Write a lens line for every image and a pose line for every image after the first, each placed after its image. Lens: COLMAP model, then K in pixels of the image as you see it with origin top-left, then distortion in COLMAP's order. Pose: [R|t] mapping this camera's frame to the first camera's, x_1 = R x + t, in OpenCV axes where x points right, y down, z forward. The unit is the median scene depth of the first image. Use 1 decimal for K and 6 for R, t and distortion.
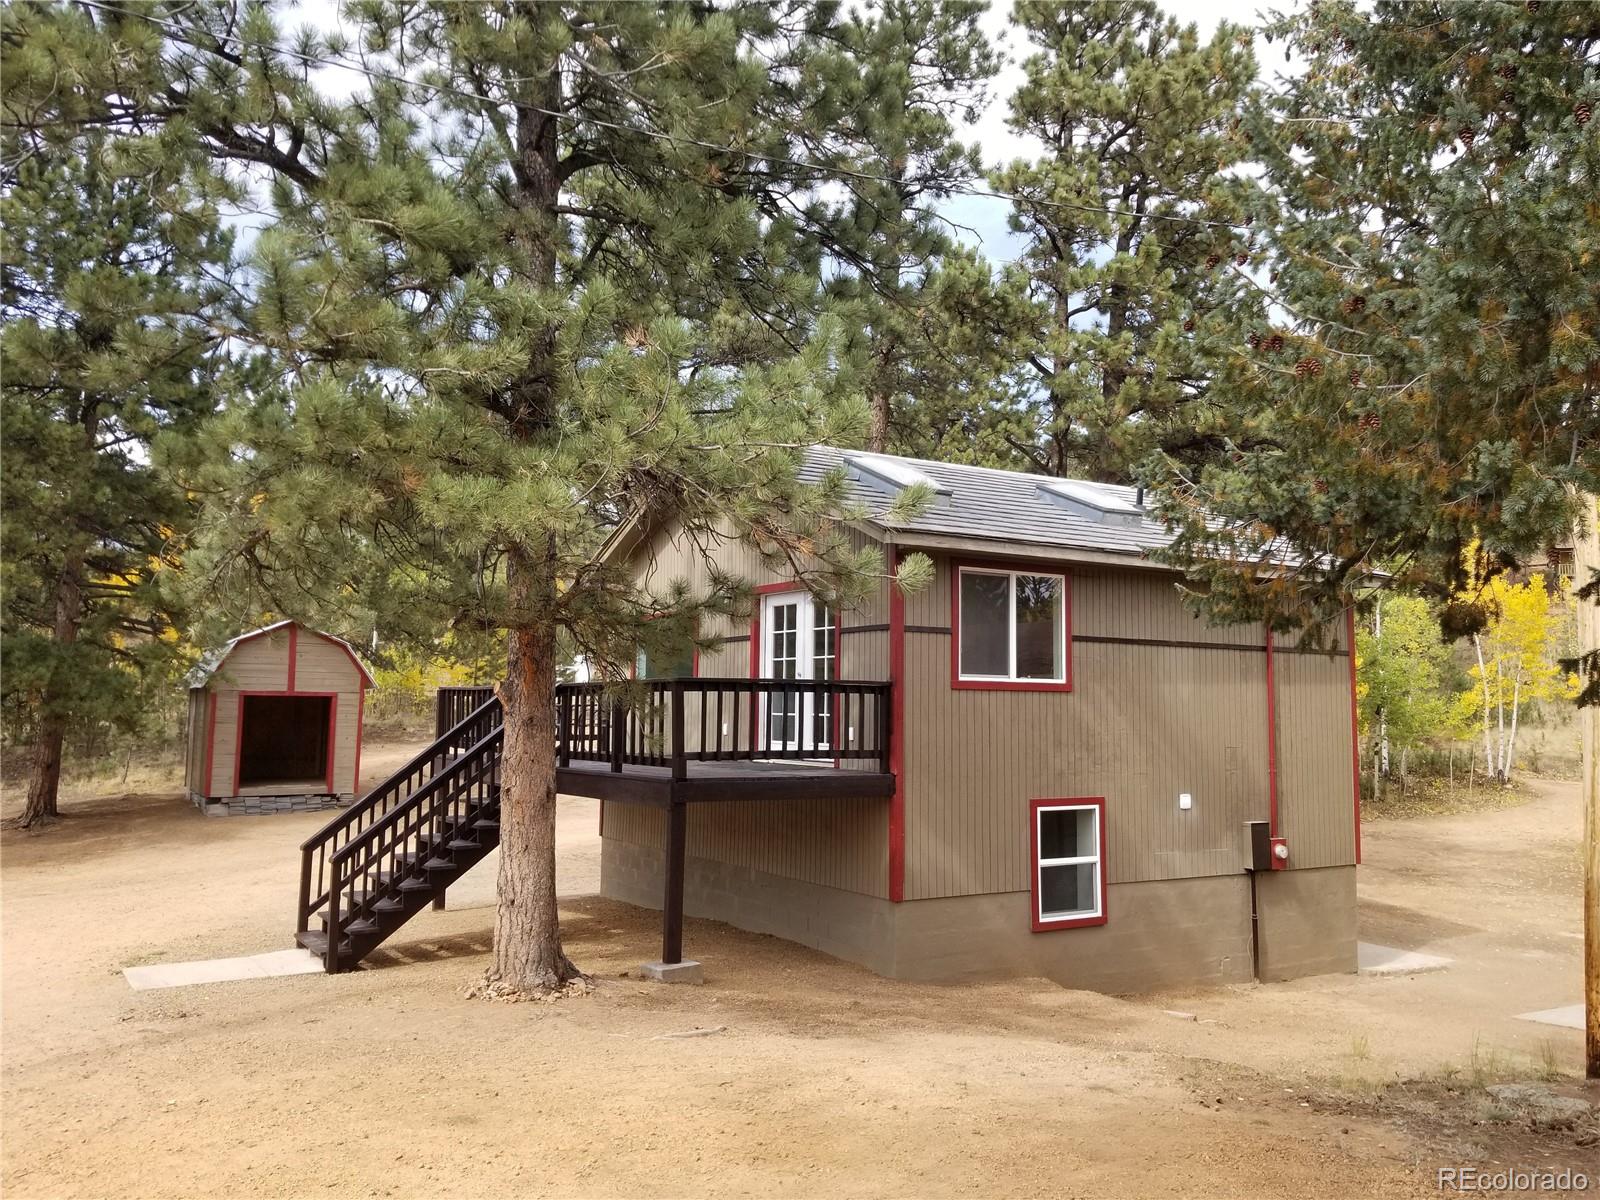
lens RADIAL K [[1215.9, 0, 800.0], [0, 1215.9, 600.0], [0, 0, 1]] dist [0.004935, -0.007681]
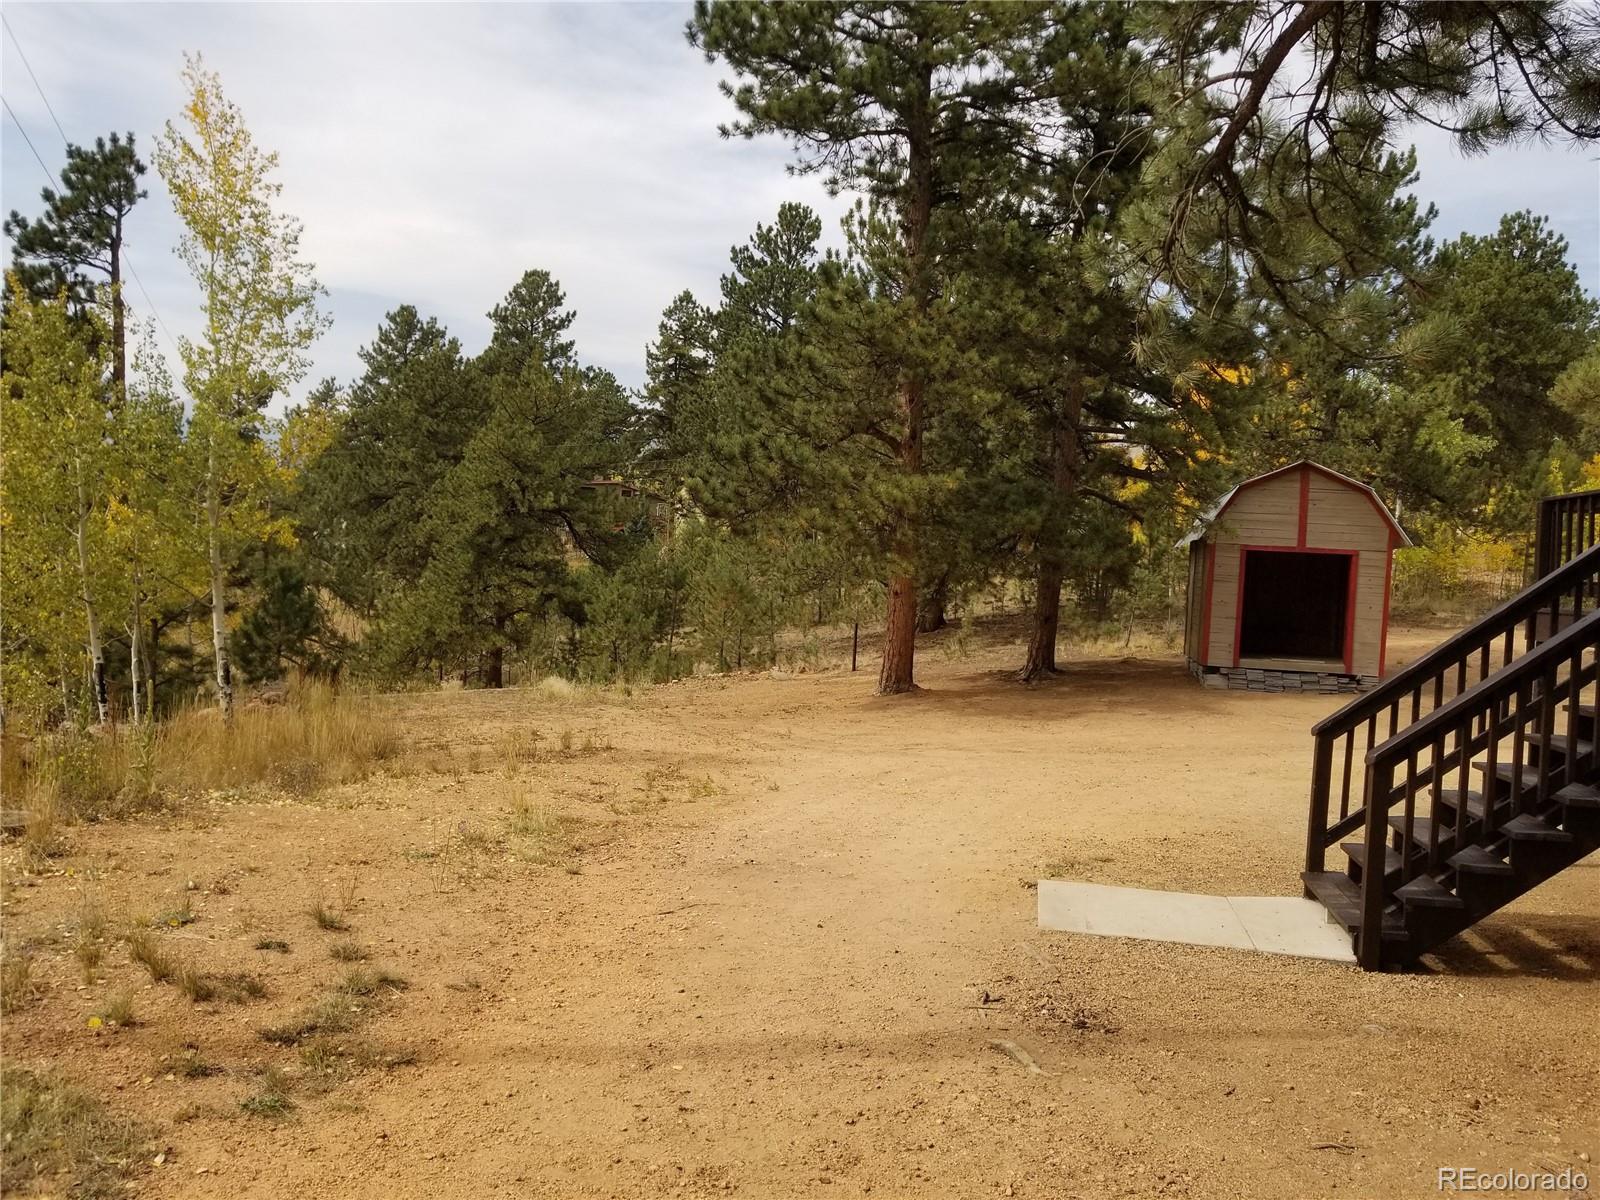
lens RADIAL K [[1215.9, 0, 800.0], [0, 1215.9, 600.0], [0, 0, 1]] dist [0.004935, -0.007681]
pose [[0.705549, 0.039707, -0.707548, -0.077610], [0.023587, 0.996560, 0.079446, 0.039736], [0.708268, -0.072742, 0.702186, 0.188185]]
